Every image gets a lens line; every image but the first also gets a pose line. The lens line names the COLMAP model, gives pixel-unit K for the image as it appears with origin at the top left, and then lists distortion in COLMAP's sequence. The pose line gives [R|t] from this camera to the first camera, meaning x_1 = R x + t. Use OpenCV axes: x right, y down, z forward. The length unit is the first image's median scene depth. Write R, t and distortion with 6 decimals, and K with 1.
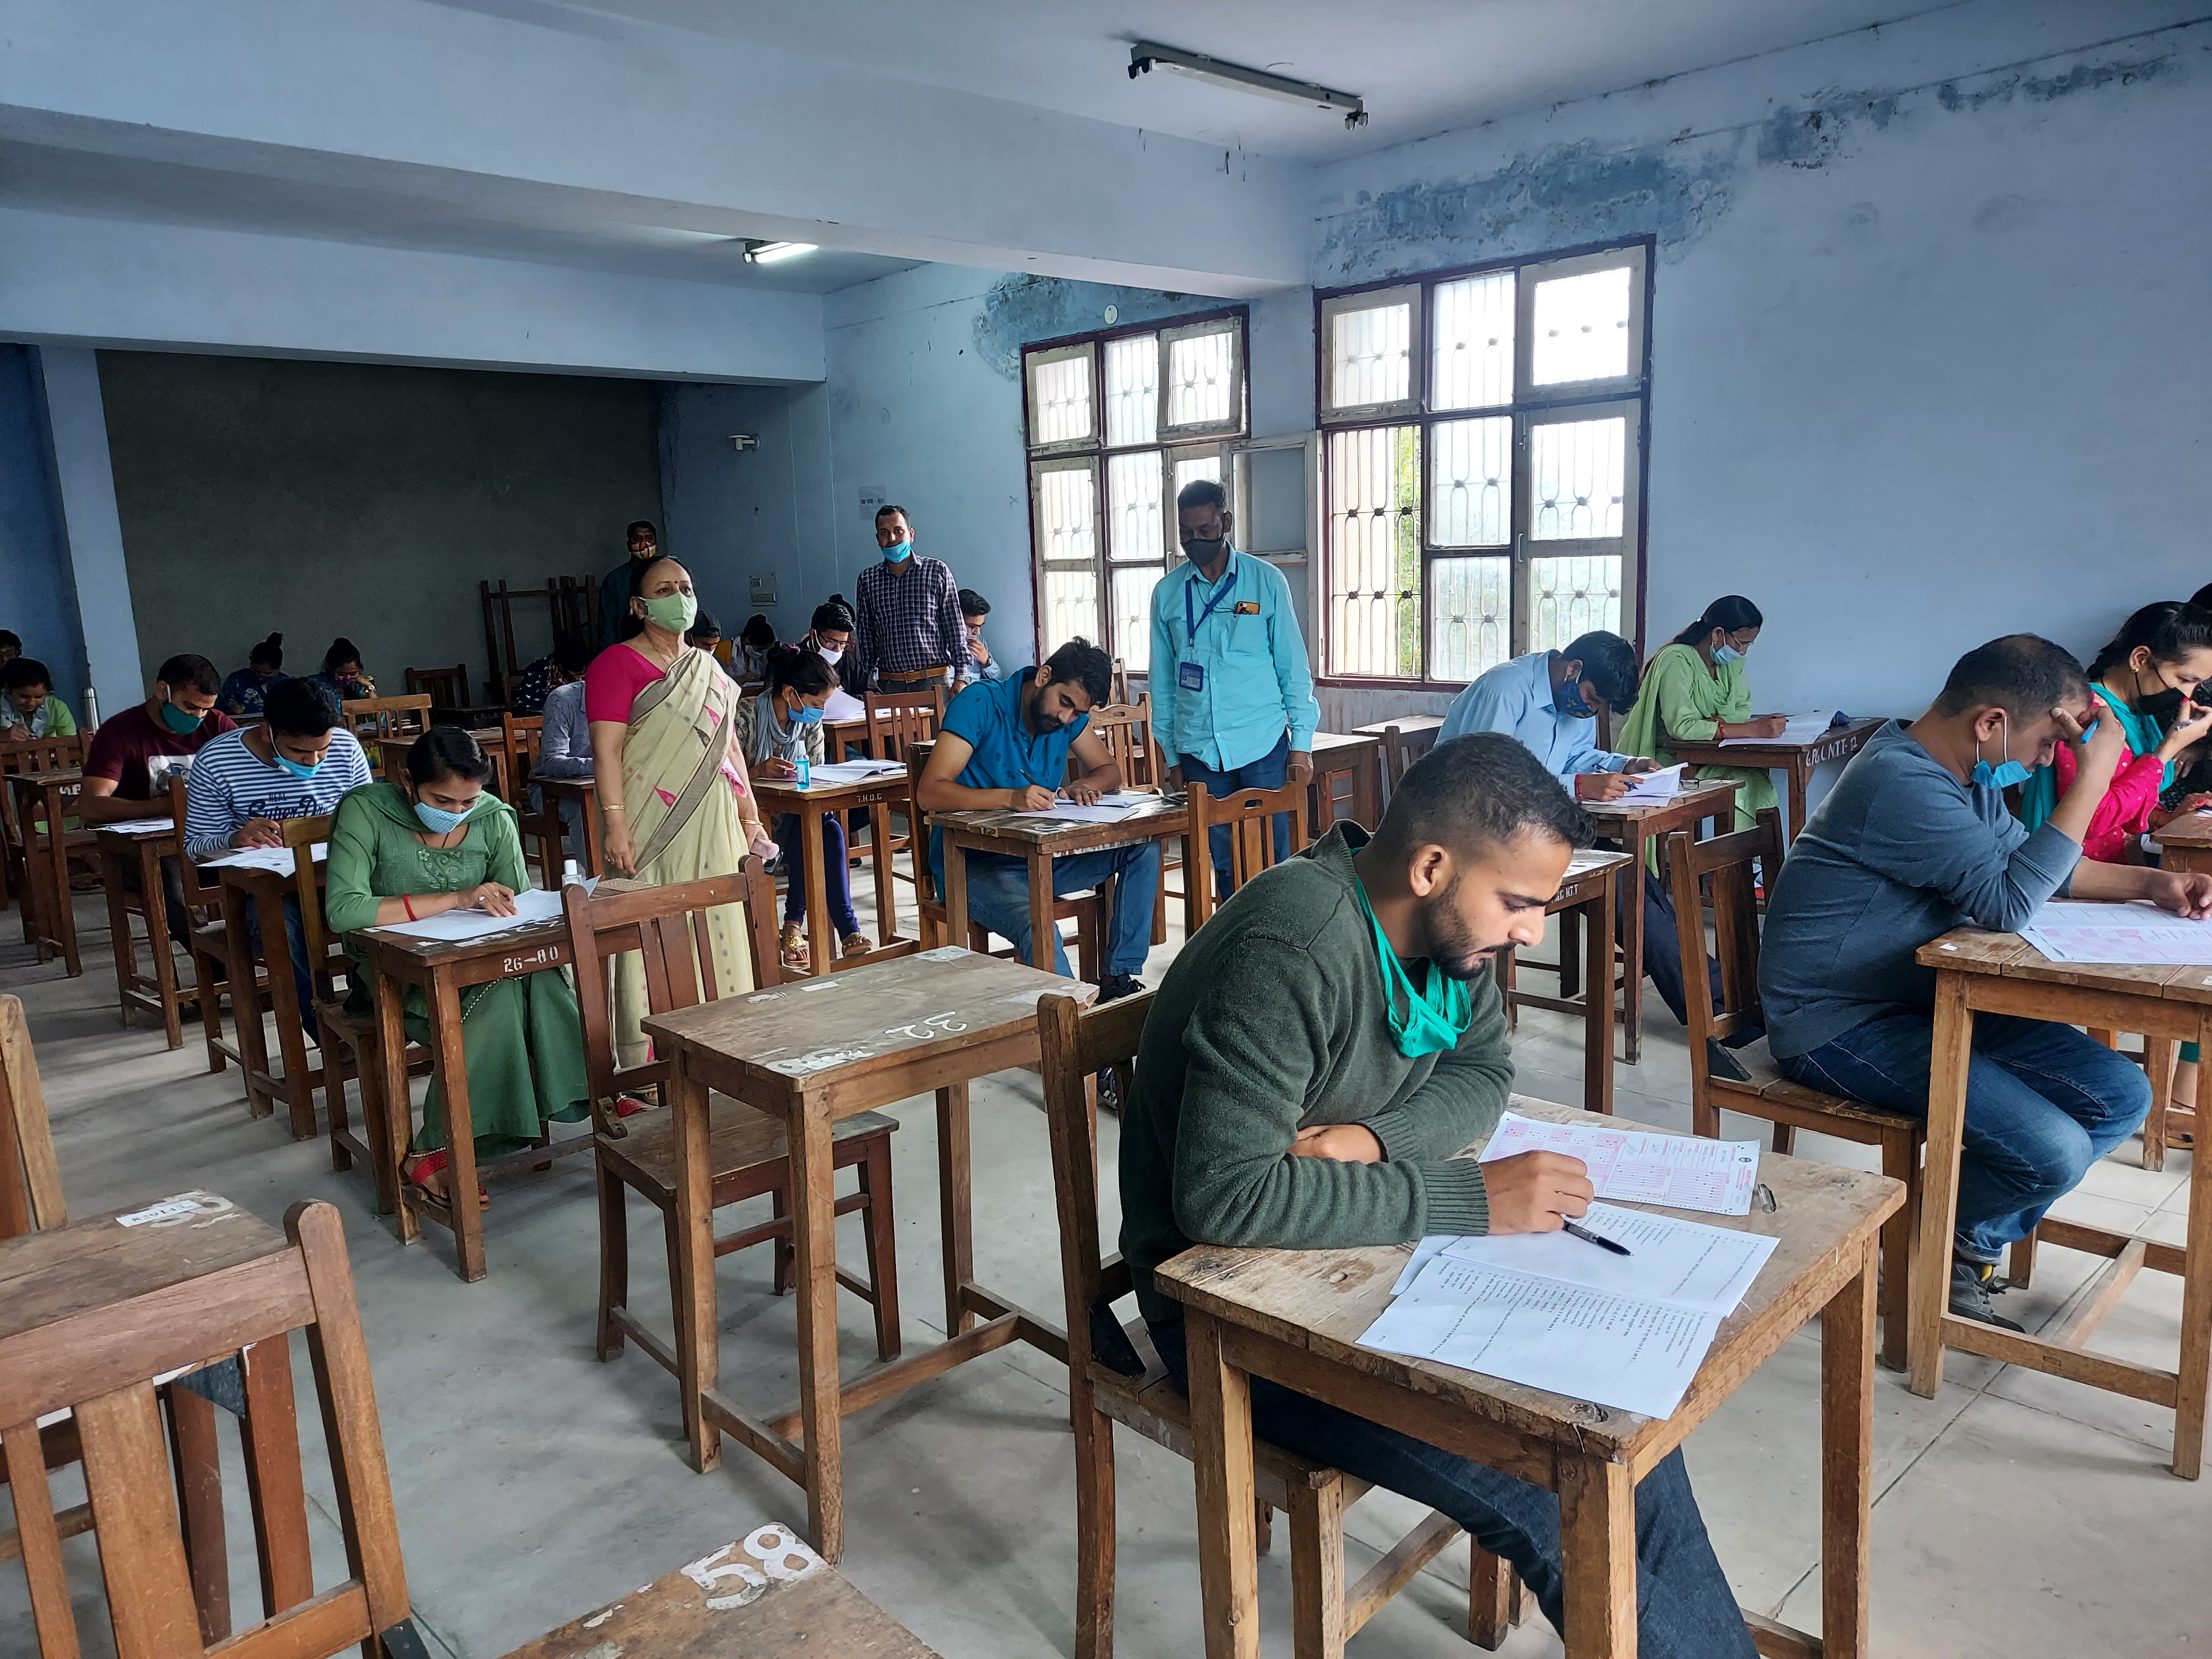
lens RADIAL K [[1644.3, 0, 1110.6], [0, 1644.3, 864.2], [0, 0, 1]] dist [0.050554, -0.027660]
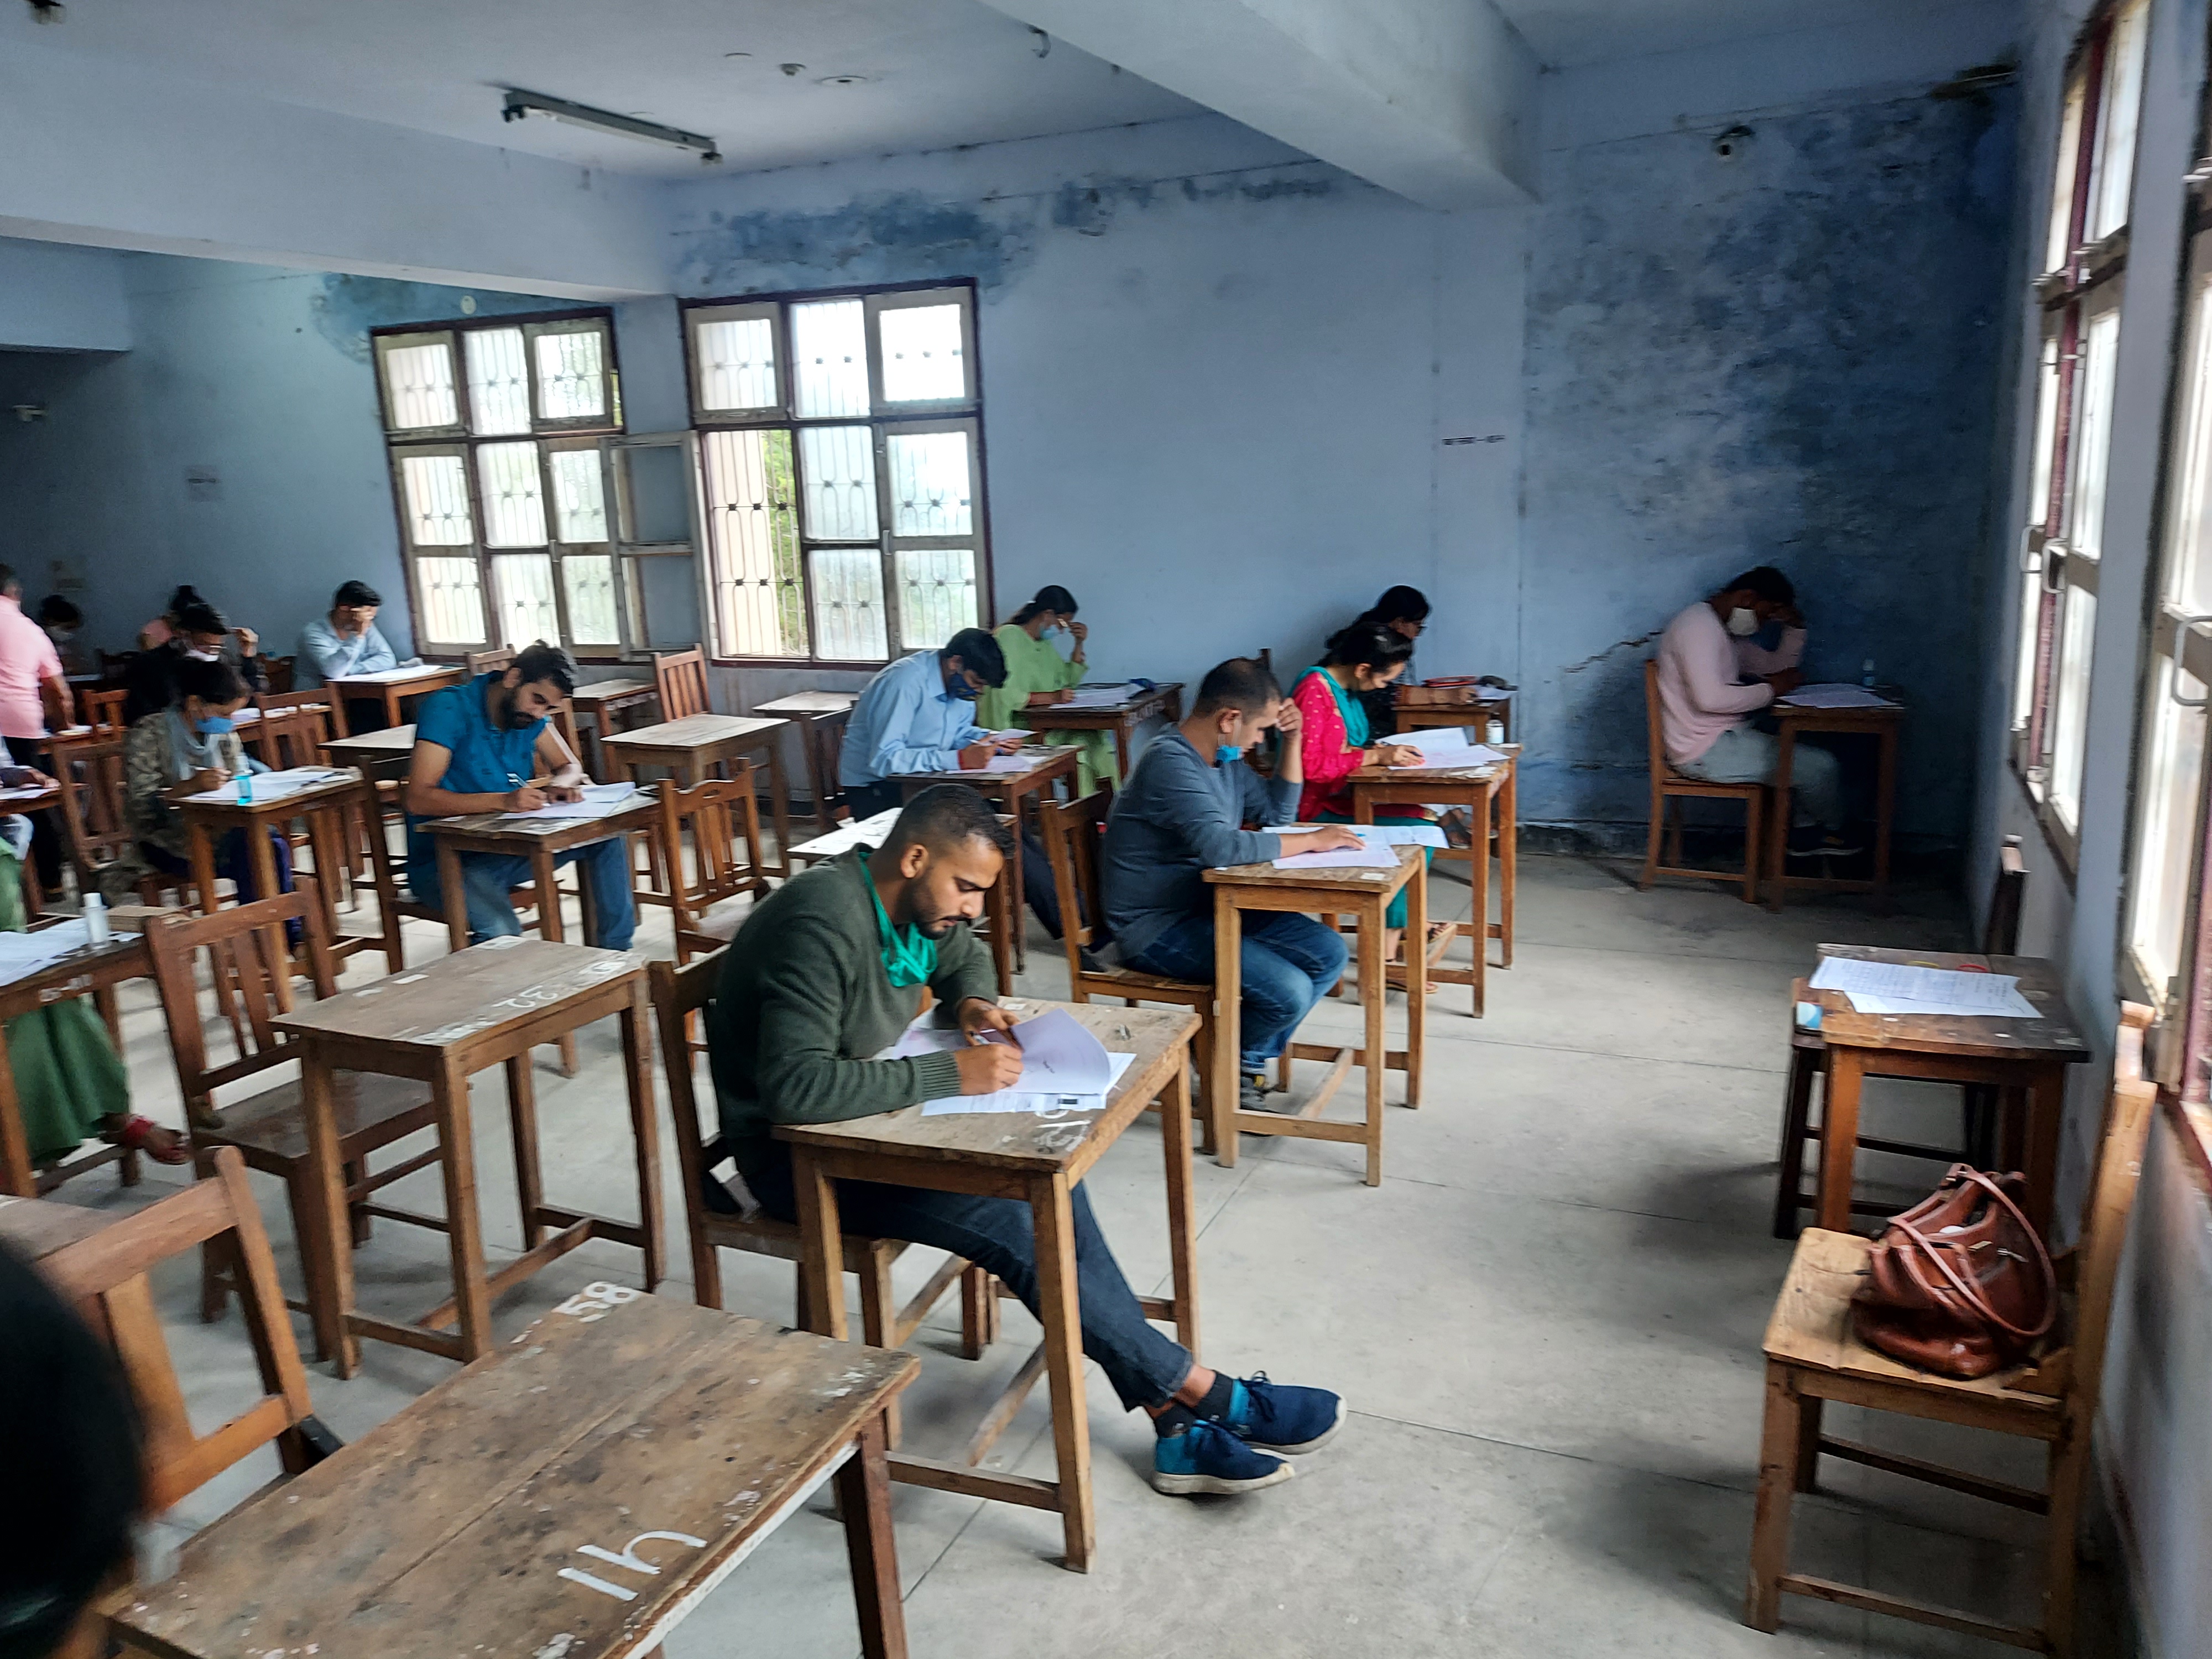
lens RADIAL K [[1644.3, 0, 1110.6], [0, 1644.3, 864.2], [0, 0, 1]] dist [0.050554, -0.027660]
pose [[0.925335, -0.085168, 0.369462, -0.052331], [0.072873, 0.996227, 0.047136, -0.011810], [-0.372083, -0.016692, 0.928049, -0.129361]]
